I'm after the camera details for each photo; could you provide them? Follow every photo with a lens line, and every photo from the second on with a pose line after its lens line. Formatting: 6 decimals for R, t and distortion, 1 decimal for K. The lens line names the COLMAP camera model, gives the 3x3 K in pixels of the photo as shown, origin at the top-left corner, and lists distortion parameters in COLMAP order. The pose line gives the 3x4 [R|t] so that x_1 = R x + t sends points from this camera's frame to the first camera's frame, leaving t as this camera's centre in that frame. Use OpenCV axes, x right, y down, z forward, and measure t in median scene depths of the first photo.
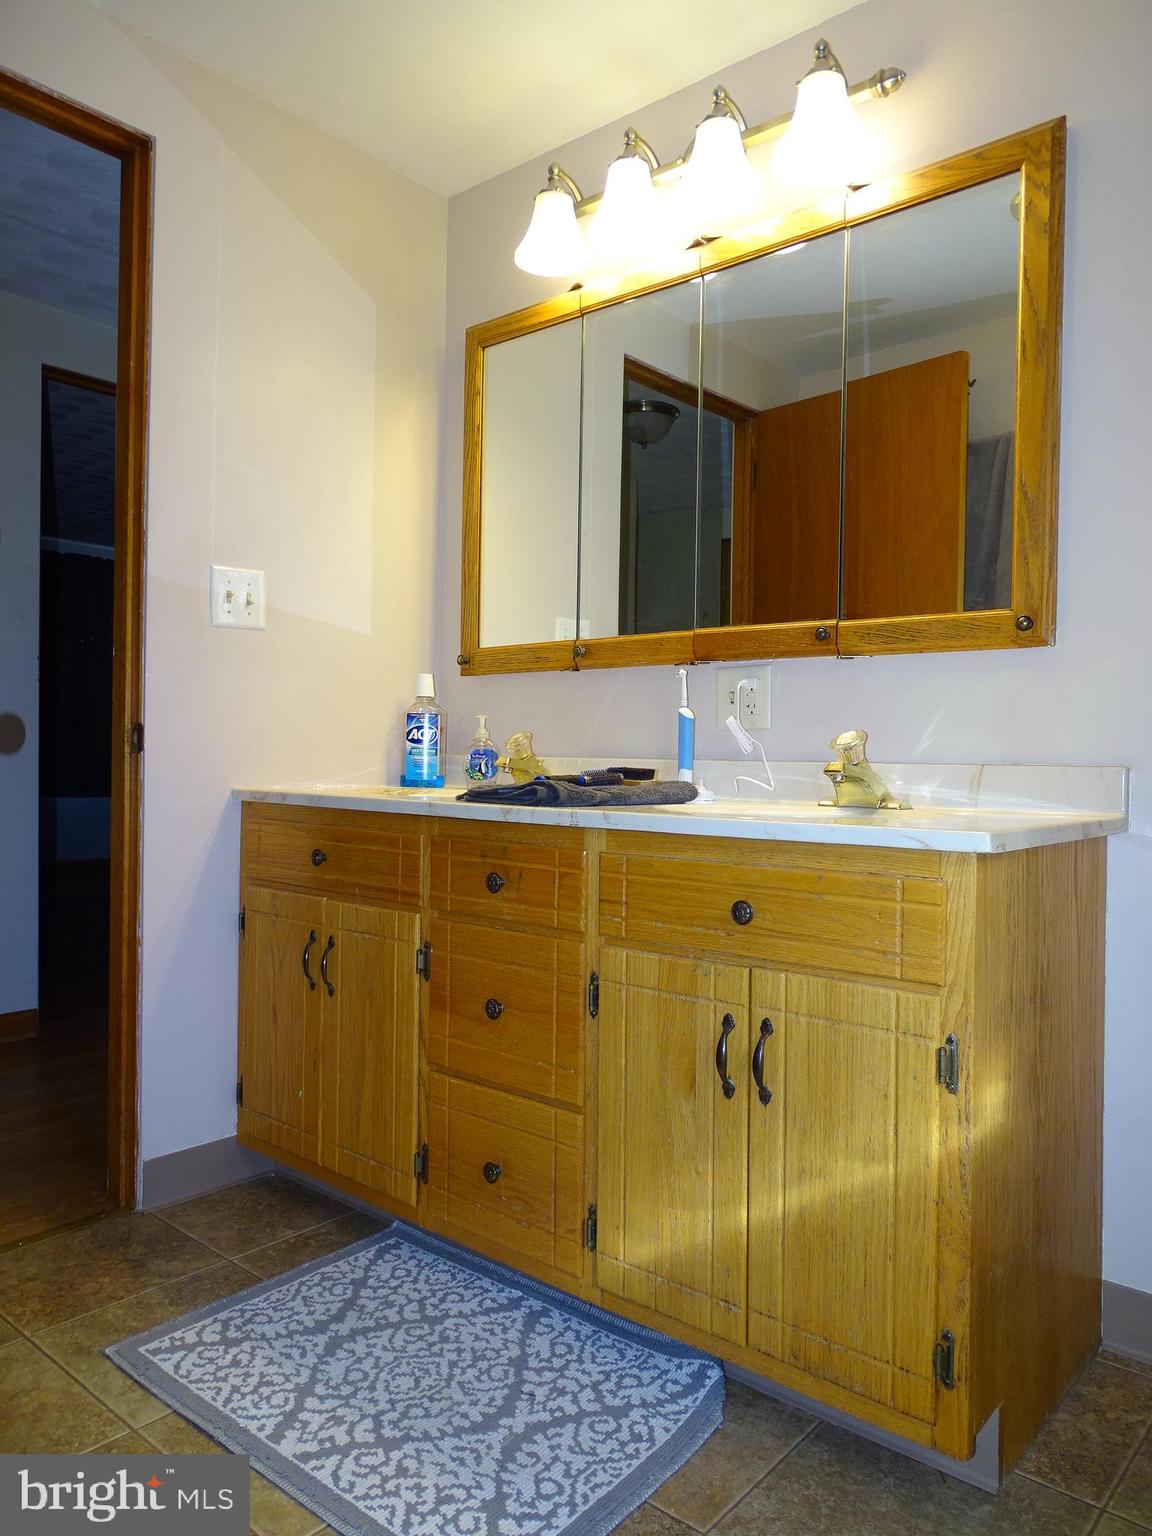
lens RADIAL K [[1094.7, 0, 575.3], [0, 1094.7, 763.7], [0, 0, 1]] dist [0.004053, 0.001075]
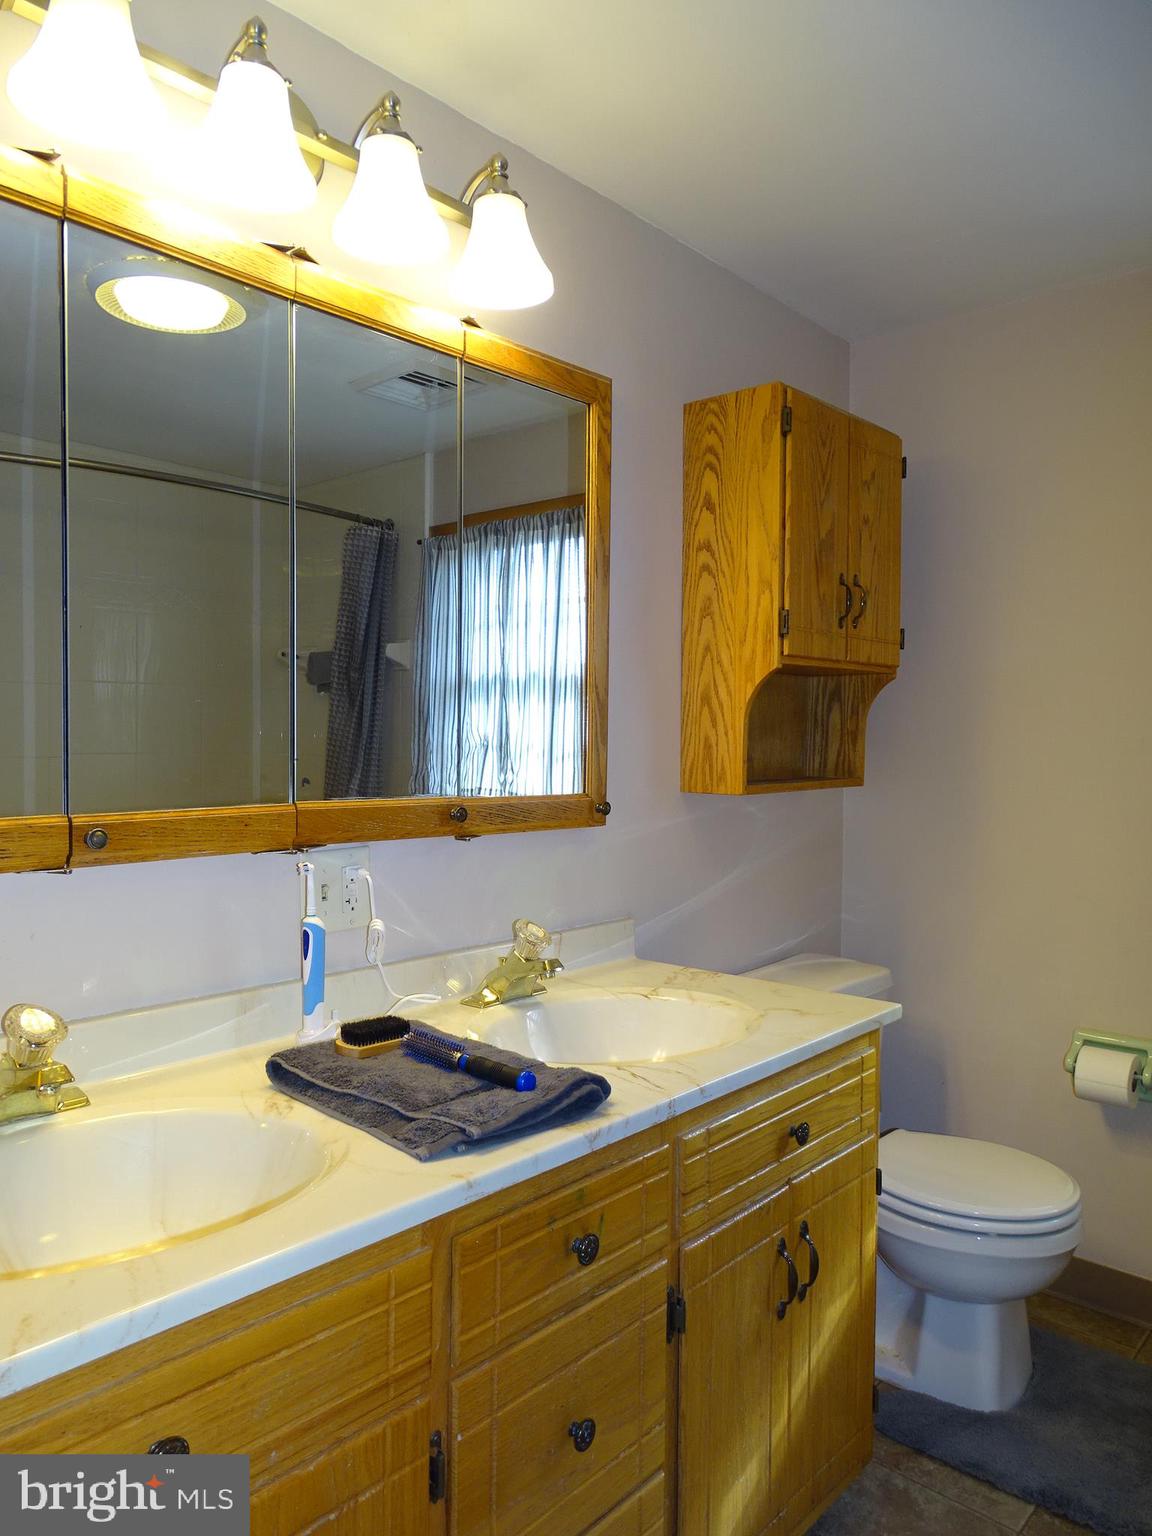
lens RADIAL K [[1094.7, 0, 575.2], [0, 1094.7, 766.5], [0, 0, 1]] dist [0.004053, 0.001075]
pose [[0.014670, -0.032377, 0.999368, -0.601446], [0.007701, 0.999450, 0.032266, -0.169236], [-0.999863, 0.007222, 0.014911, 0.819630]]
